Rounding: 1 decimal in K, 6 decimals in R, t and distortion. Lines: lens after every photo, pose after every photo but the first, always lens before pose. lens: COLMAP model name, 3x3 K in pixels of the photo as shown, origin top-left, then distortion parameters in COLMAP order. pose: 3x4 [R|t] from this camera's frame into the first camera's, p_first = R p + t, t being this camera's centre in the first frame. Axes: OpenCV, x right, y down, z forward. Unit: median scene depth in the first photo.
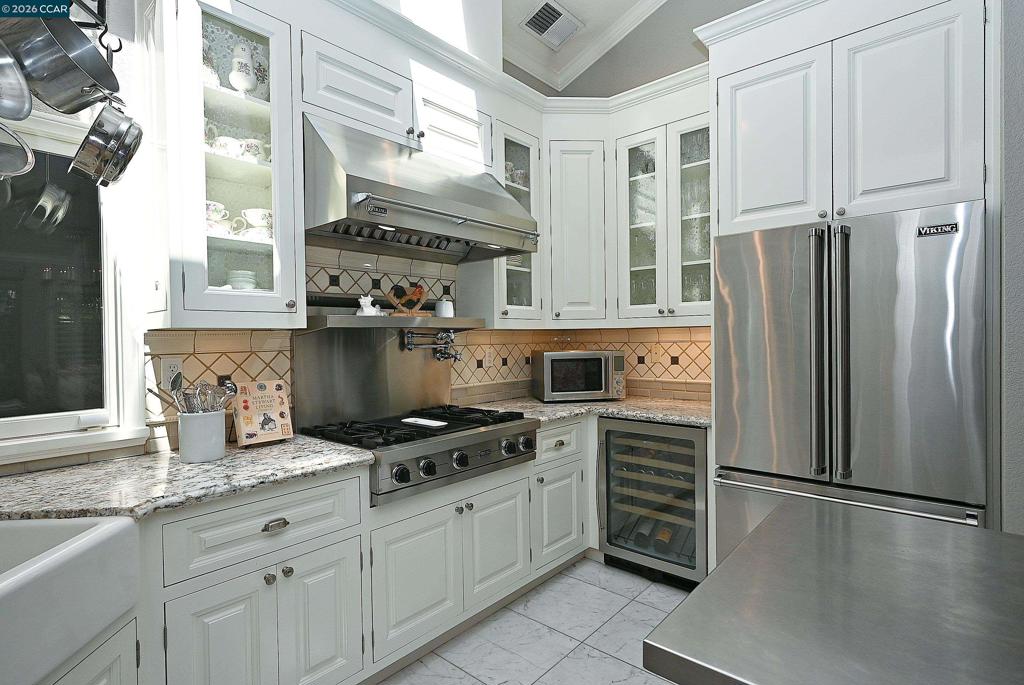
lens RADIAL K [[507.1, 0, 512.0], [0, 507.1, 342.5], [0, 0, 1]] dist [-0.006953, 0.005641]
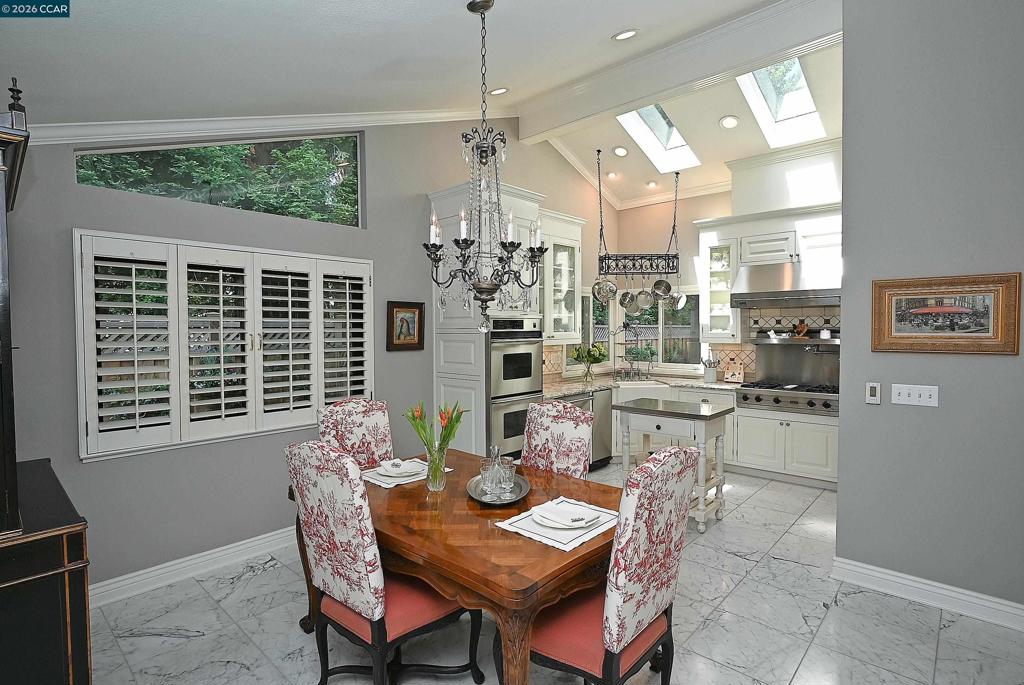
lens RADIAL K [[507.1, 0, 512.0], [0, 507.1, 342.5], [0, 0, 1]] dist [-0.006953, 0.005641]
pose [[-0.028950, 0.040068, -0.998777, 2.061887], [-0.006229, 0.999170, 0.040265, -0.117129], [0.999561, 0.007387, -0.028676, -0.158789]]
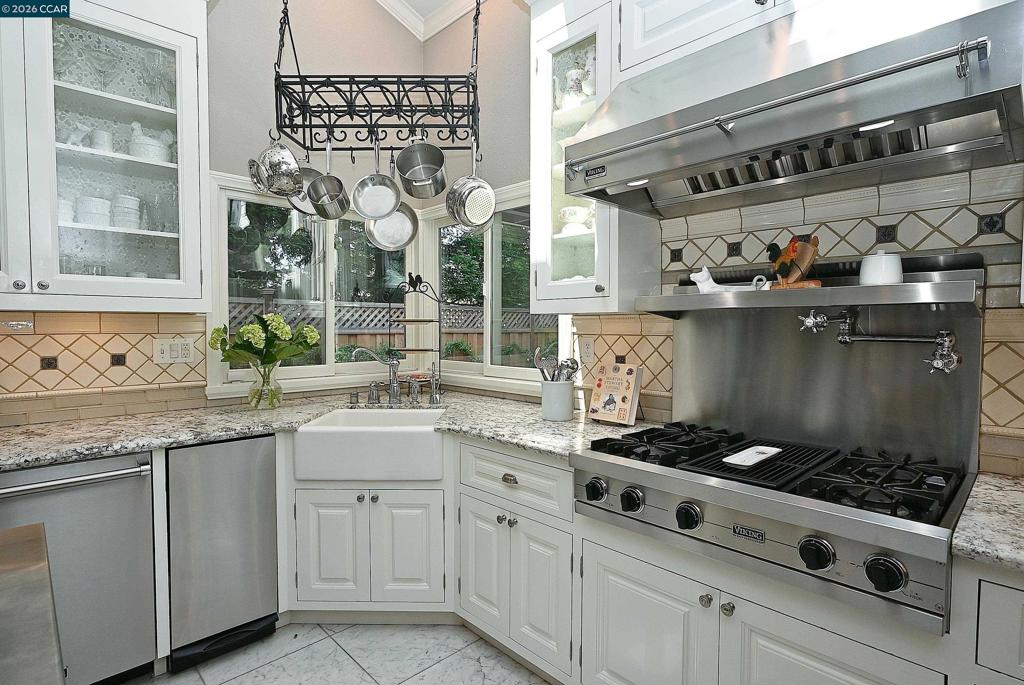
lens RADIAL K [[513.6, 0, 512.0], [0, 513.6, 342.5], [0, 0, 1]] dist [-0.004321, 0.000220]
pose [[-0.084243, 0.048377, -0.995270, 0.488704], [-0.011783, 0.998703, 0.049541, -0.014129], [0.996376, 0.015900, -0.083564, 0.744307]]
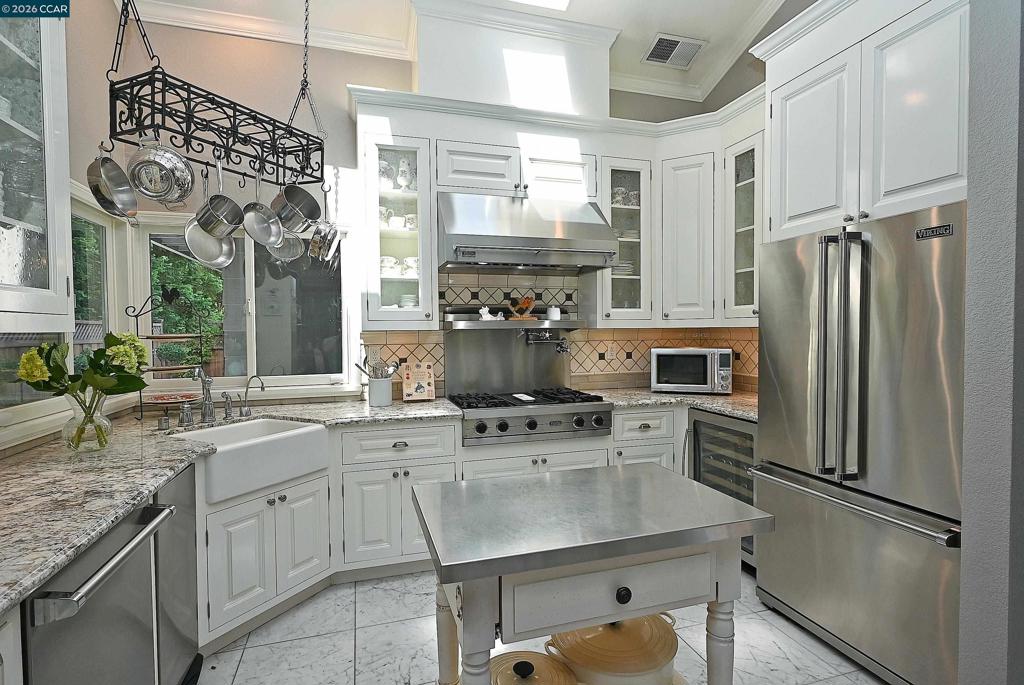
lens RADIAL K [[507.1, 0, 512.0], [0, 507.1, 342.5], [0, 0, 1]] dist [-0.006953, 0.005641]
pose [[0.850632, 0.018422, -0.525438, 0.517640], [-0.008123, 0.999727, 0.021900, -0.021517], [0.525699, -0.014361, 0.850550, -0.184183]]
